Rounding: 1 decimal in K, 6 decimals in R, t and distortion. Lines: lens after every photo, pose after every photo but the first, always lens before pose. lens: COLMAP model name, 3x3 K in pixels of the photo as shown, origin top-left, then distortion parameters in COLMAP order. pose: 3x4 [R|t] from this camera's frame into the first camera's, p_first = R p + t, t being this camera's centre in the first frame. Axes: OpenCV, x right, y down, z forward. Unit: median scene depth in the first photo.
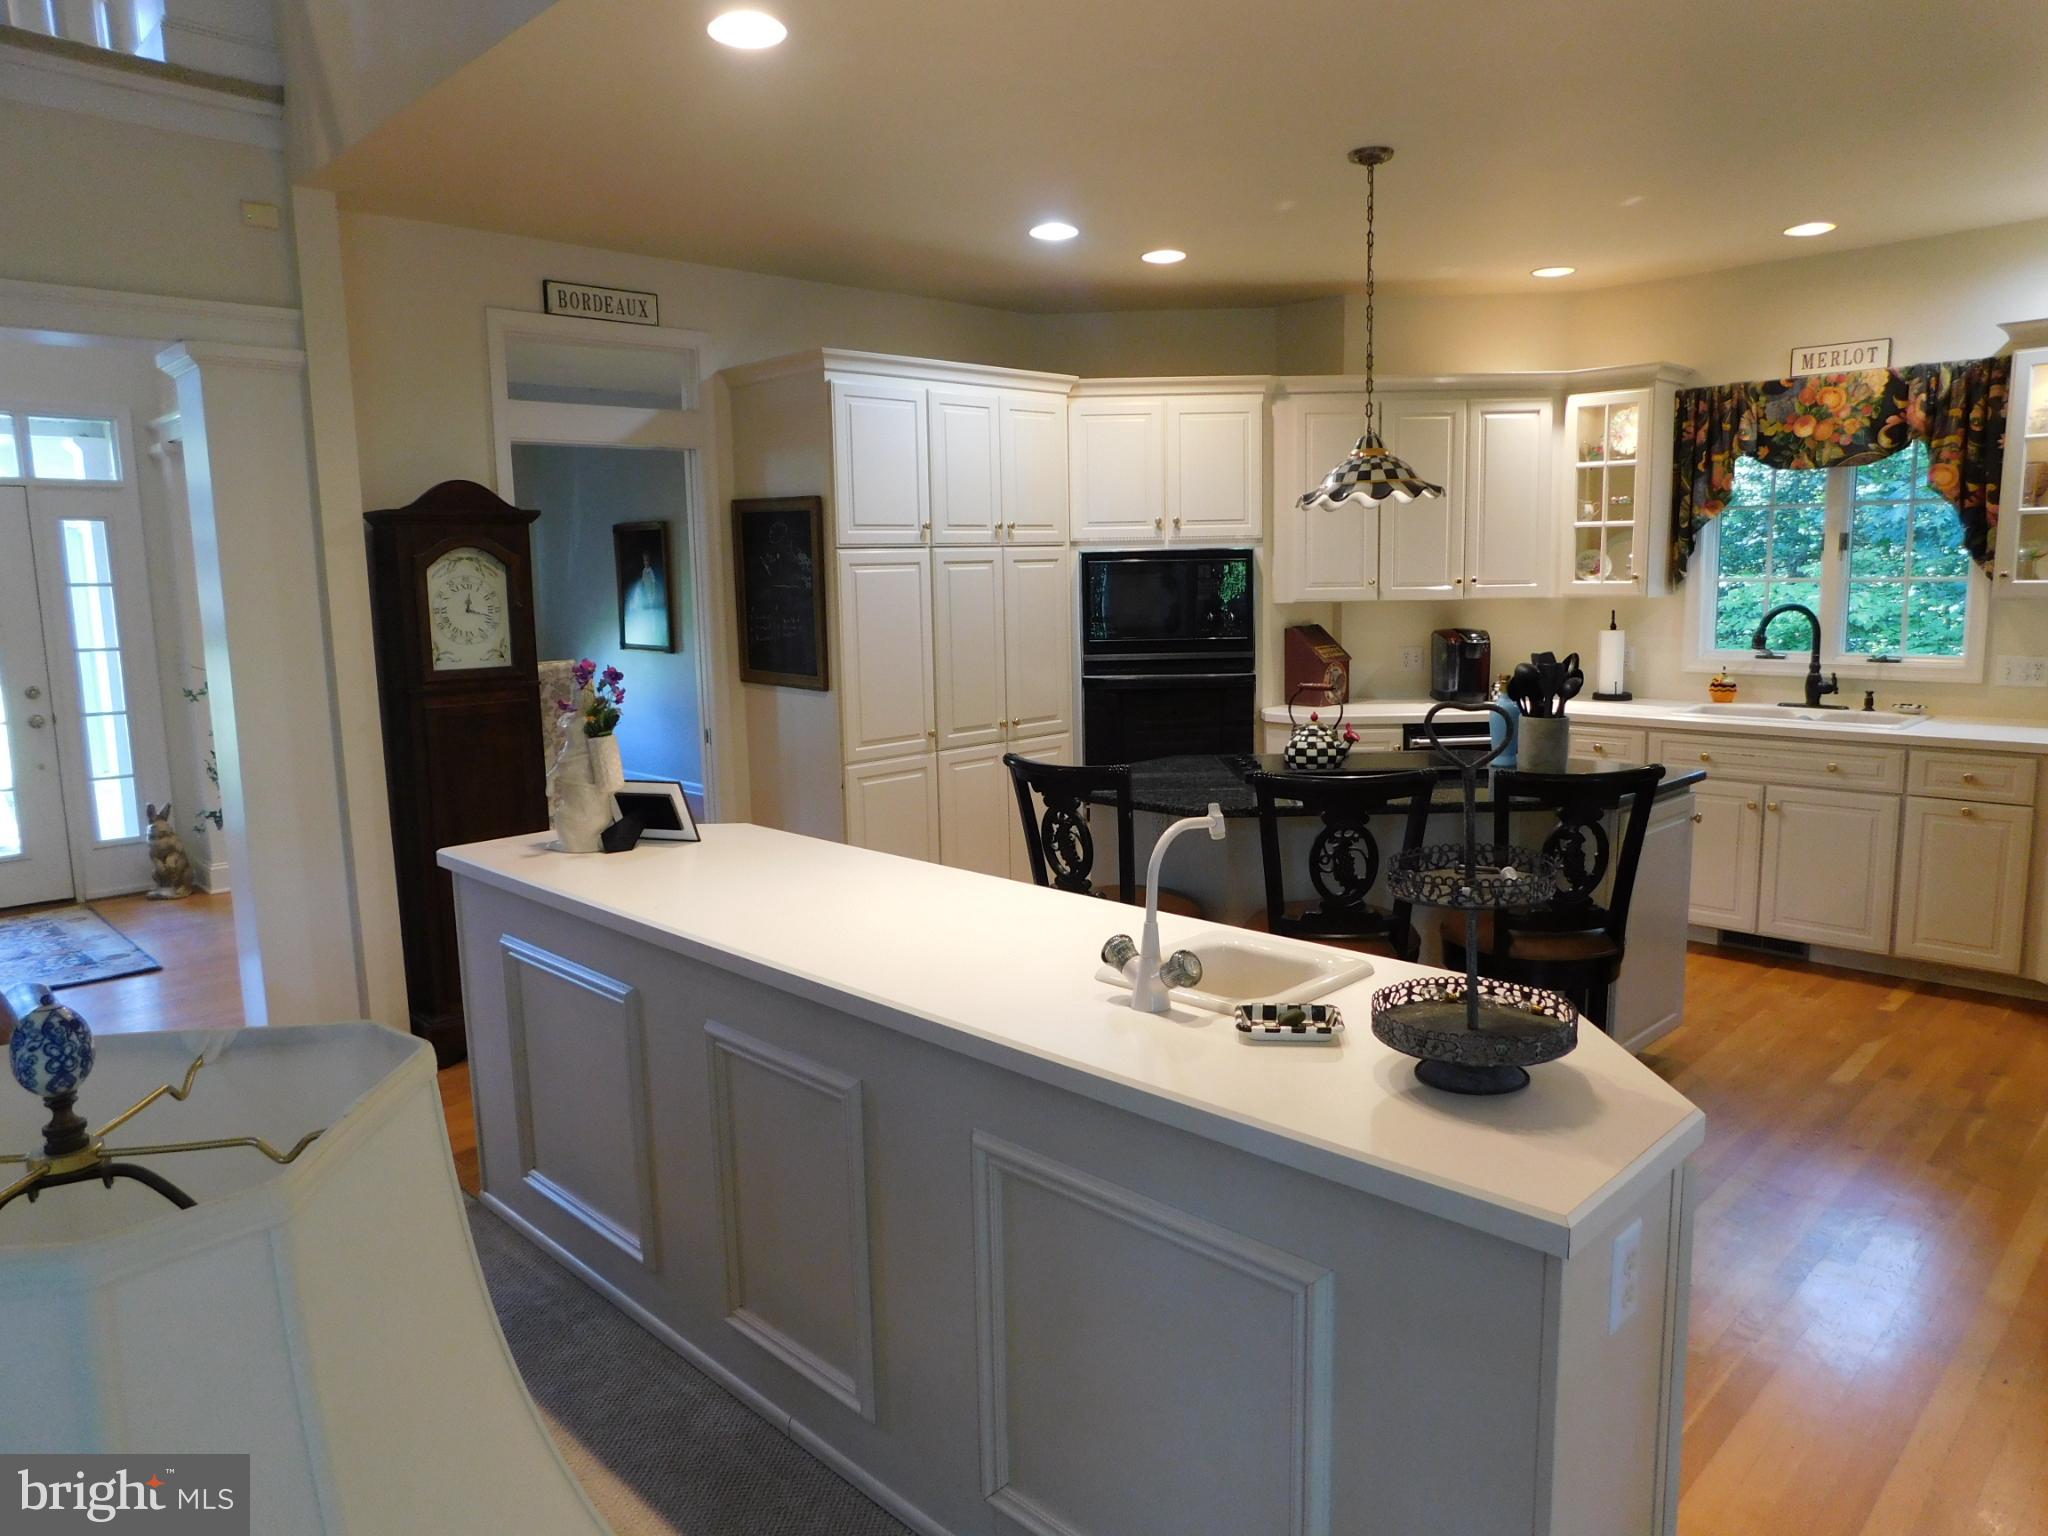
lens RADIAL K [[1358.3, 0, 1024.0], [0, 1358.3, 768.0], [0, 0, 1]] dist [-0.063547, 0.051508]
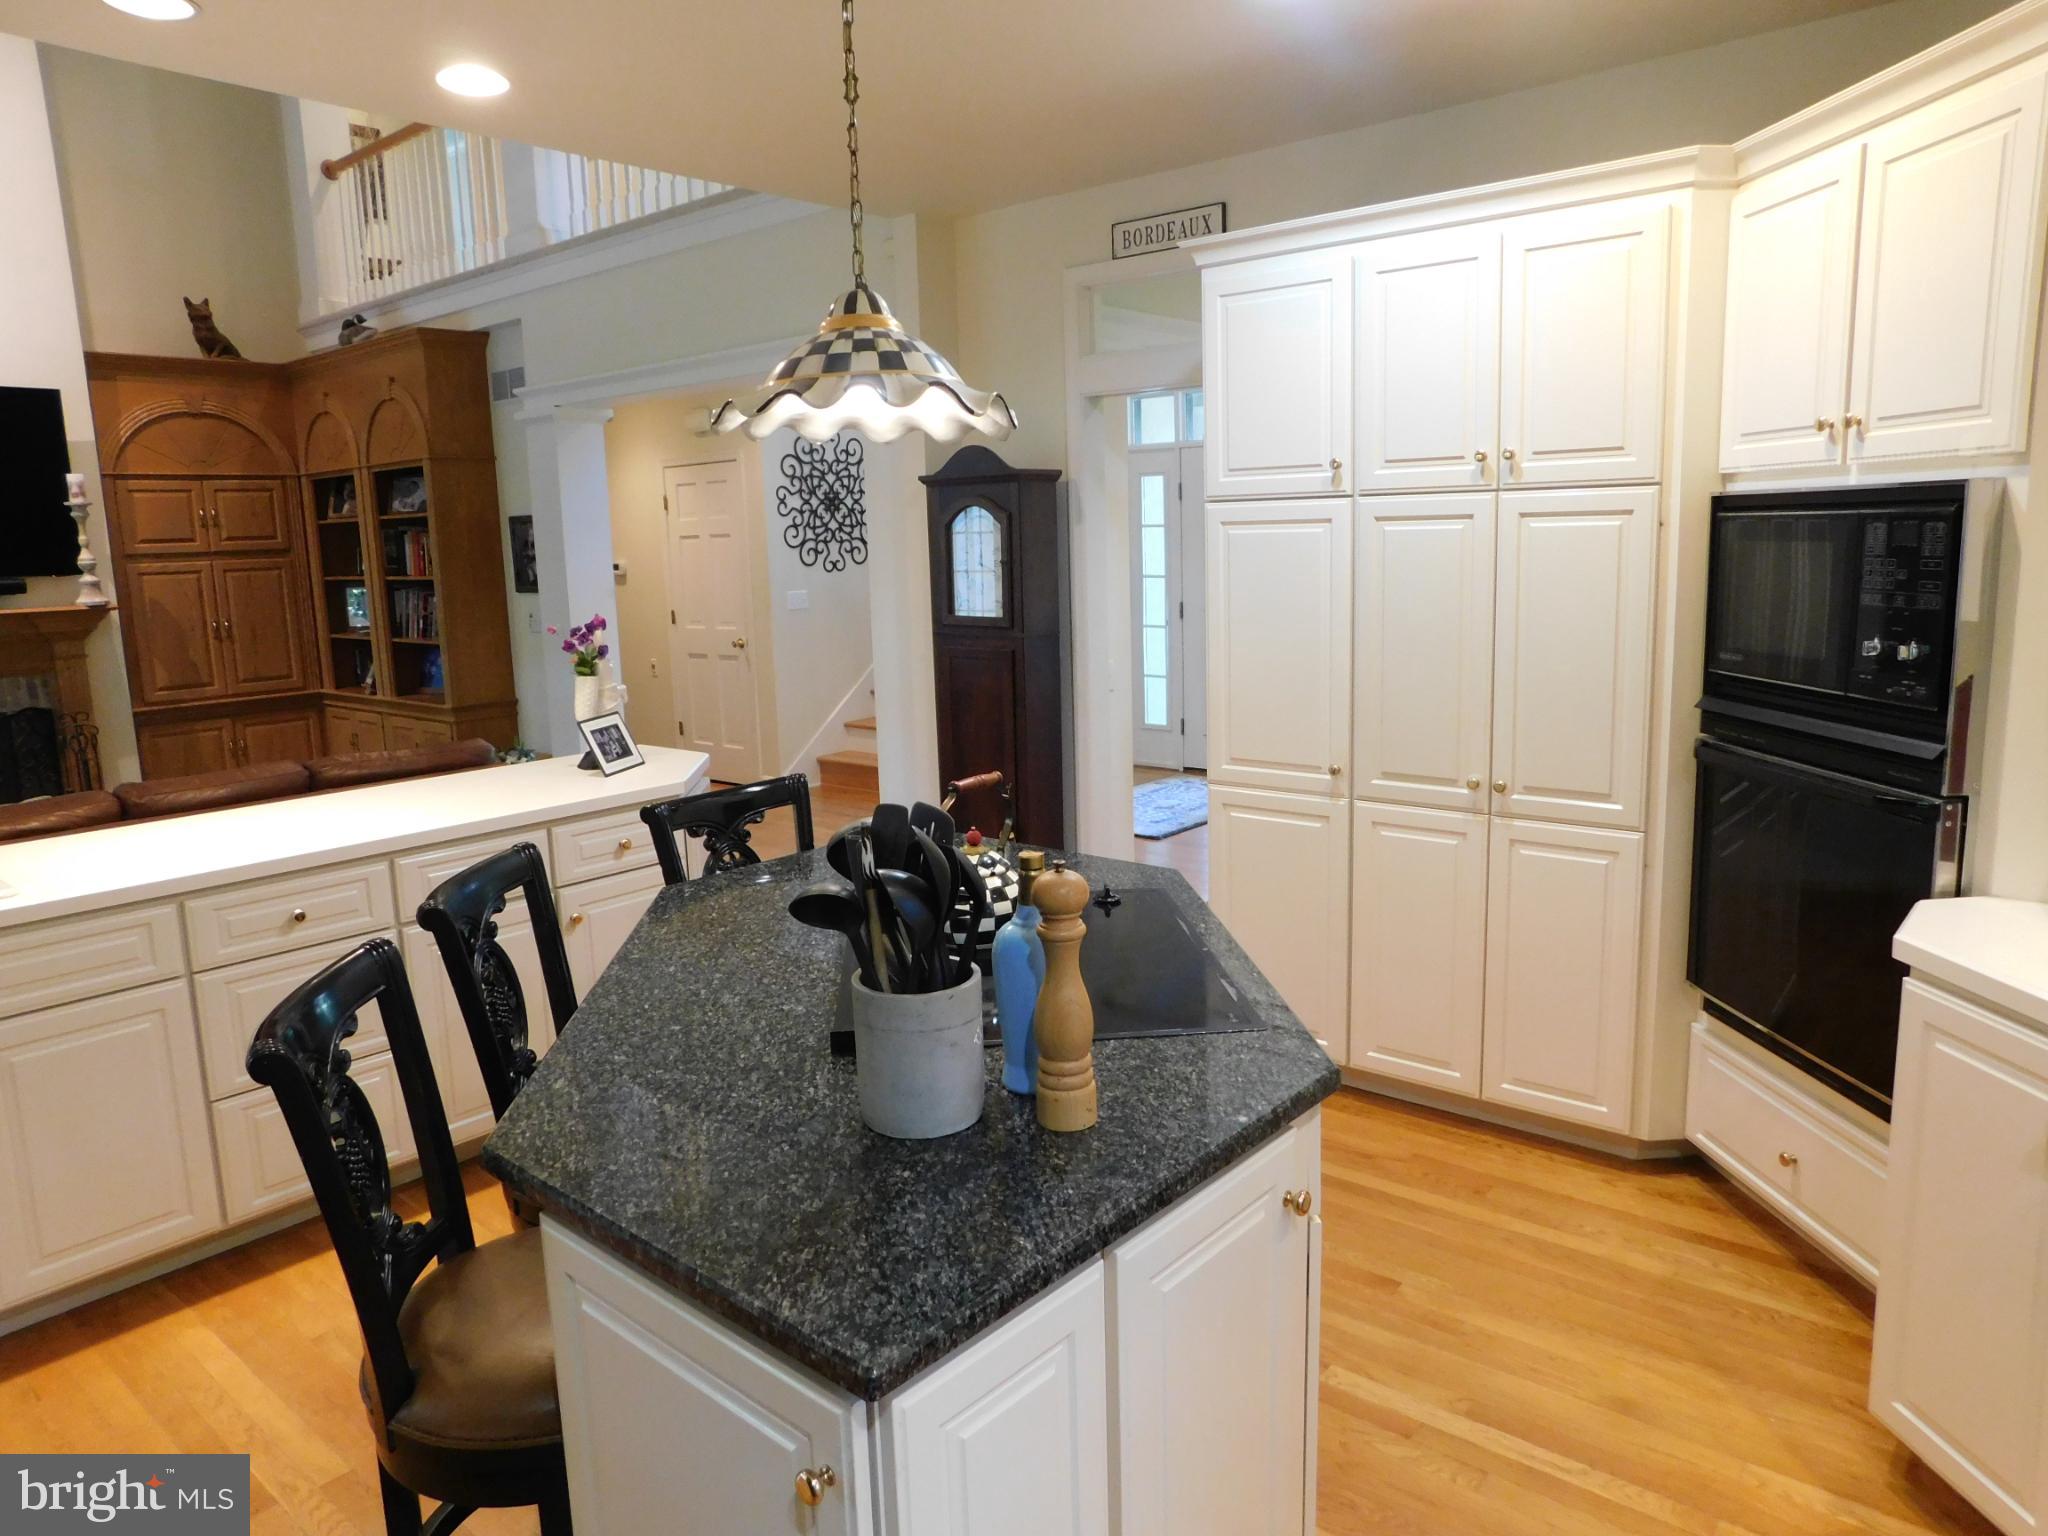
lens RADIAL K [[1358.3, 0, 1024.0], [0, 1358.3, 768.0], [0, 0, 1]] dist [-0.063547, 0.051508]
pose [[0.094110, 0.188120, -0.977627, 0.588091], [-0.121856, 0.976778, 0.176226, -0.128307], [0.988076, 0.102545, 0.114849, 0.770216]]
